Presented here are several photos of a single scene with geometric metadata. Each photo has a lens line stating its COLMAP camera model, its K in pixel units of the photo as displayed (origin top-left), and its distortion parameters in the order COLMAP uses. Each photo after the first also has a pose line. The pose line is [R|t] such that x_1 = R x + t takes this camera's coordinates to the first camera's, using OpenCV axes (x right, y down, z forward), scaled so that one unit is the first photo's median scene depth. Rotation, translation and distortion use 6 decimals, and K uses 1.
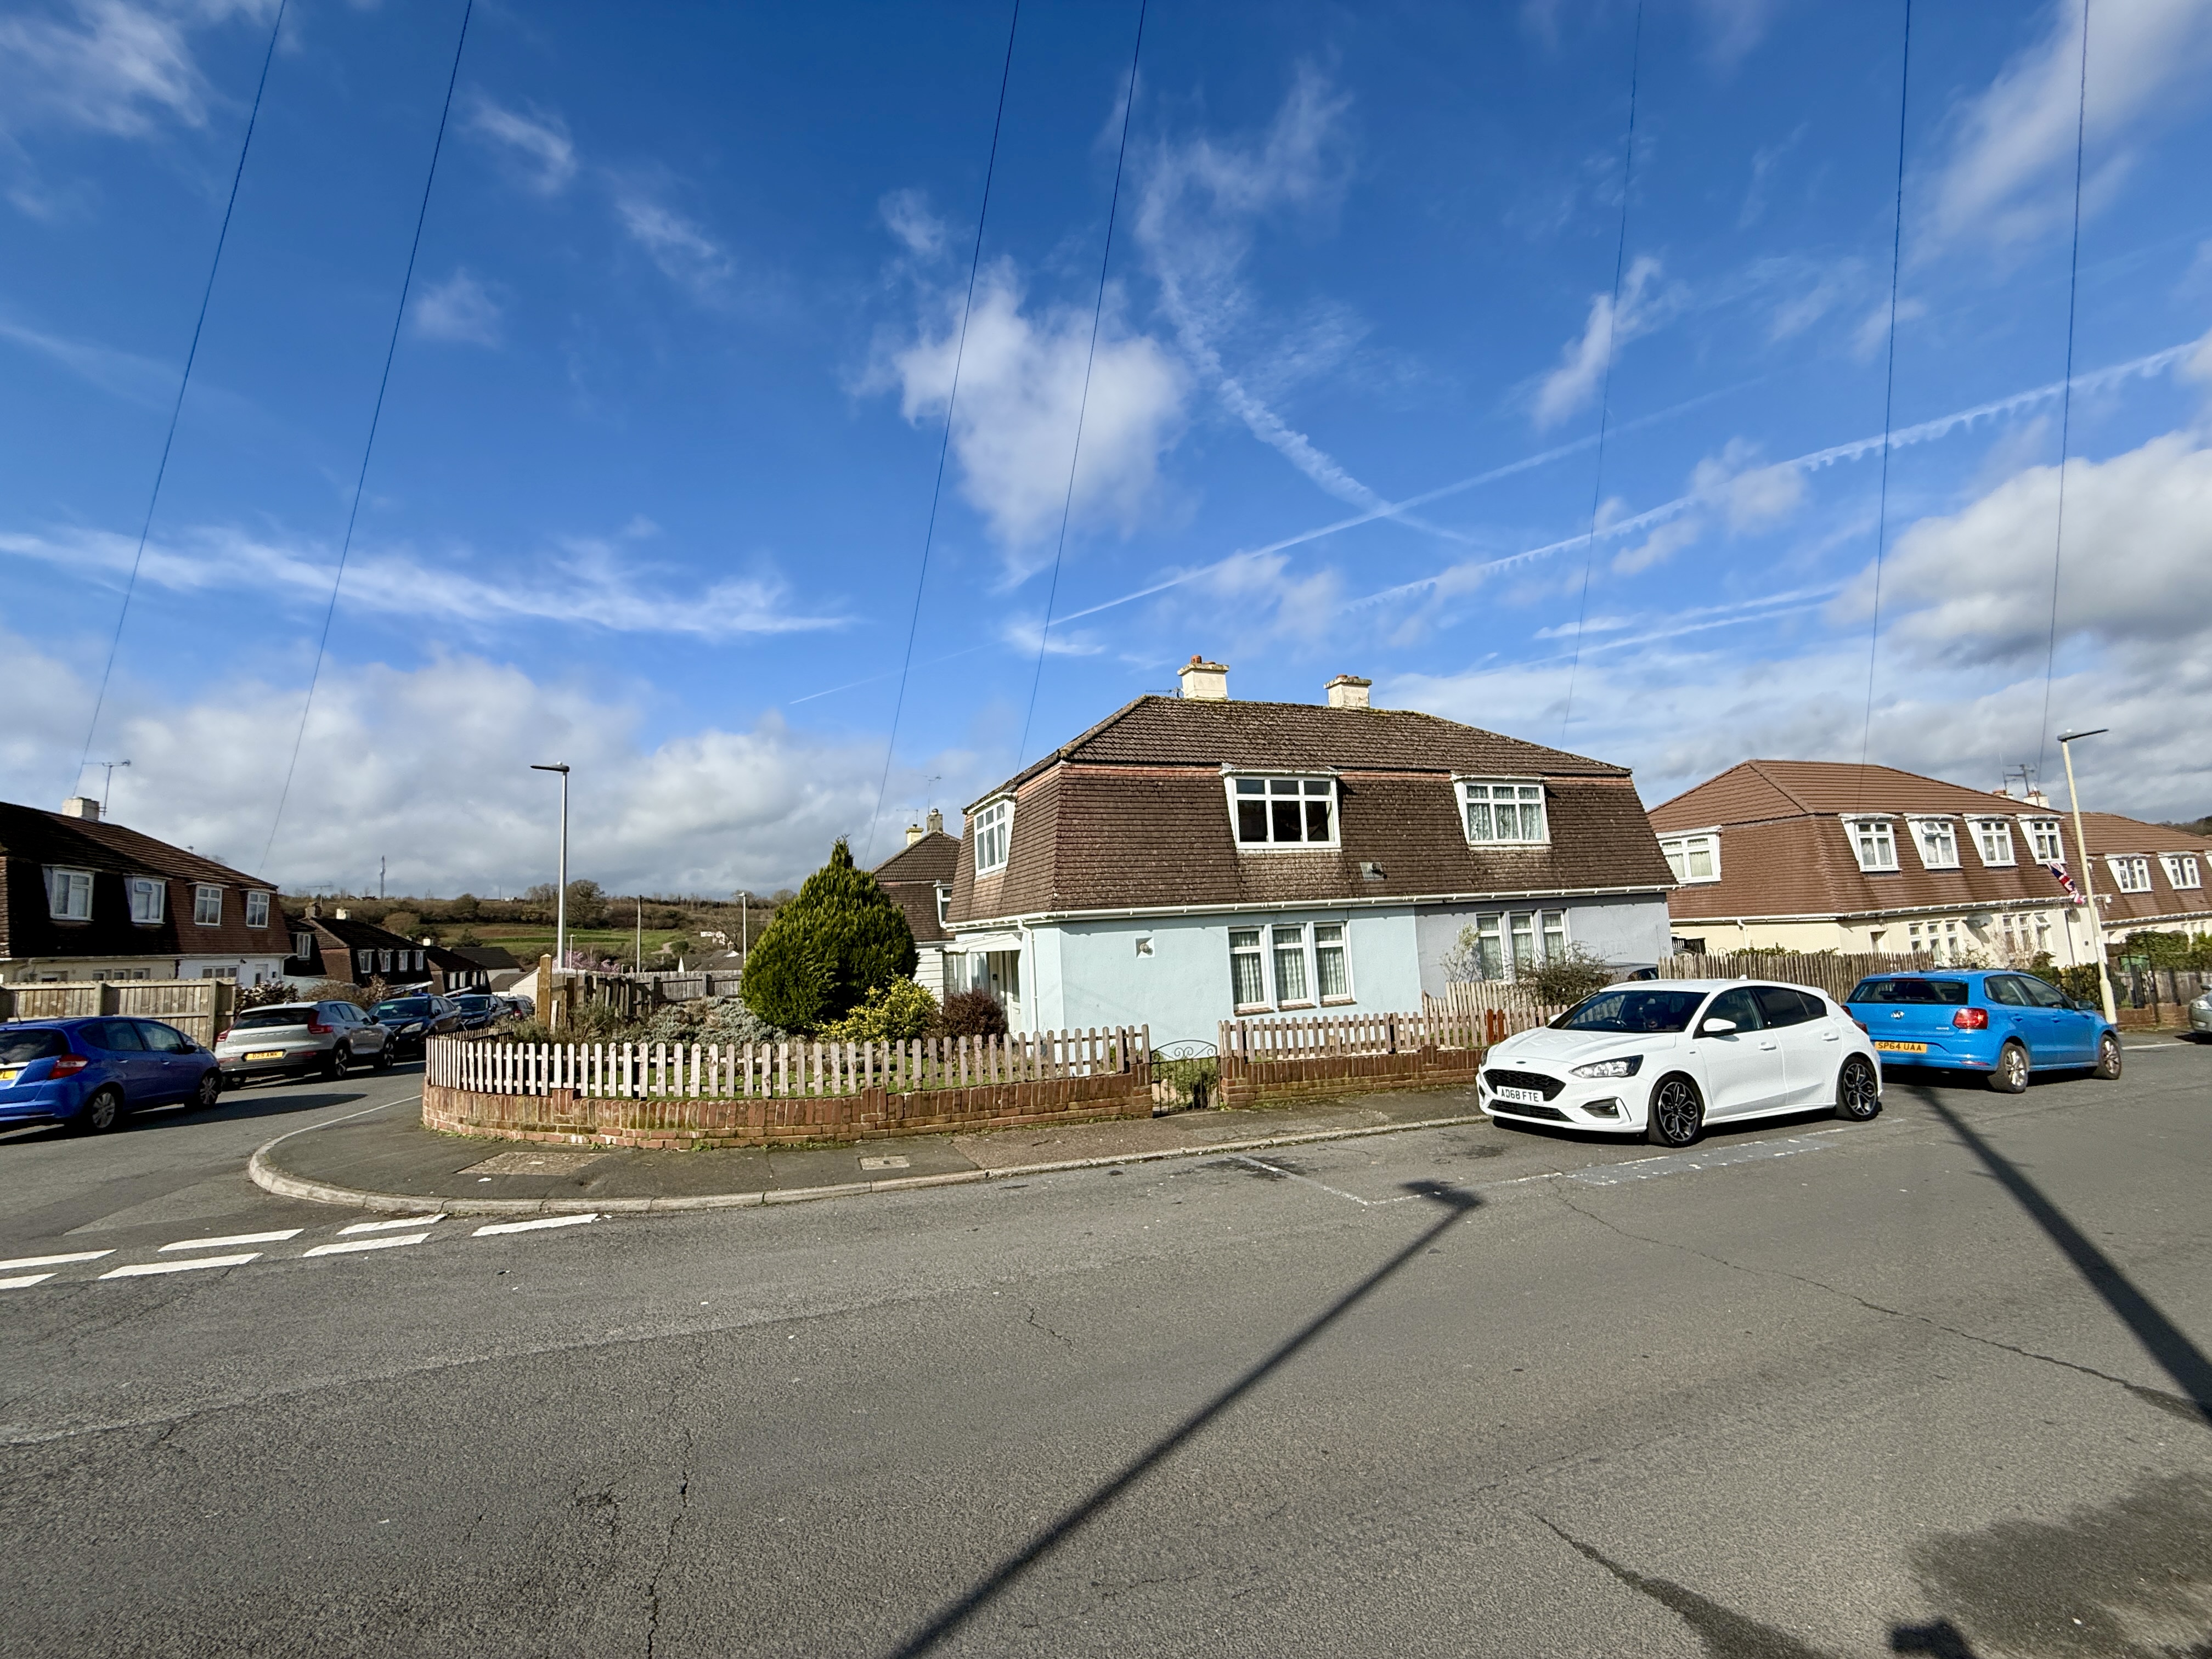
lens RADIAL K [[879.0, 0, 1098.3], [0, 879.0, 835.3], [0, 0, 1]] dist [-0.000992, 0.000040]
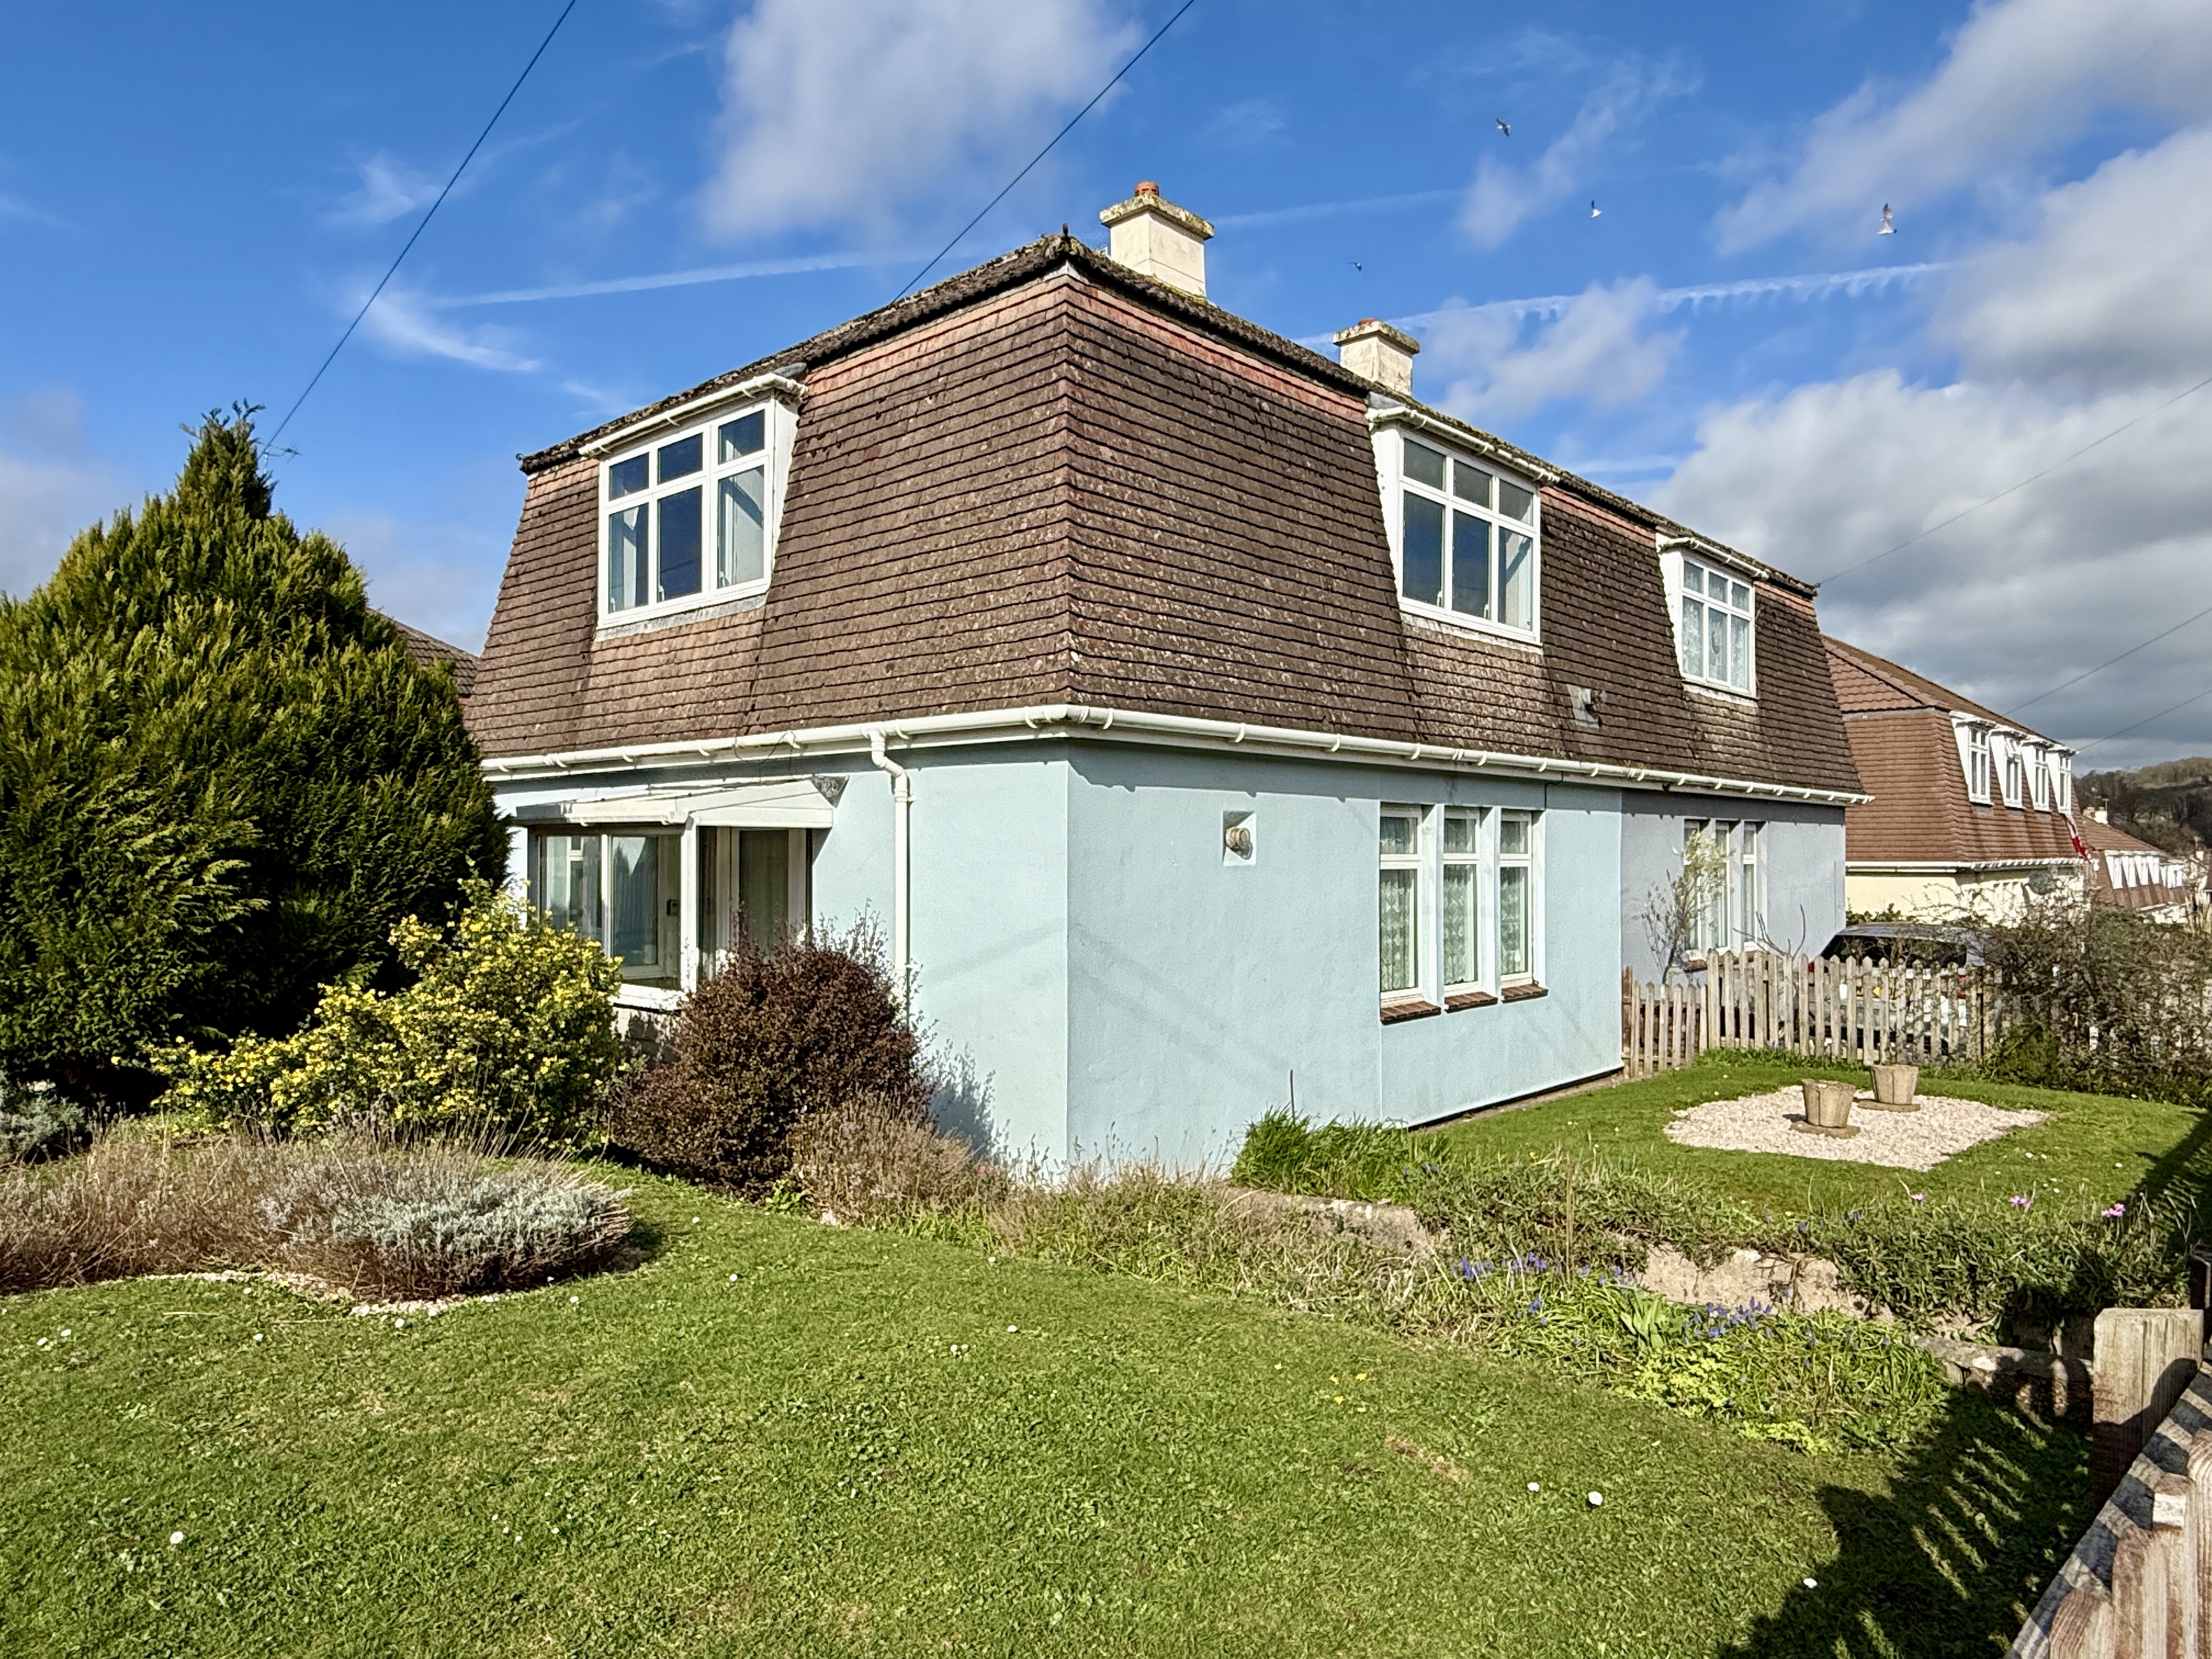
lens RADIAL K [[1394.9, 0, 1096.0], [0, 1394.9, 830.2], [0, 0, 1]] dist [-0.001494, -0.000093]
pose [[0.905425, 0.061583, 0.420016, -0.220630], [-0.095934, 0.993509, 0.061135, 0.086150], [-0.413525, -0.095647, 0.905455, 0.454934]]
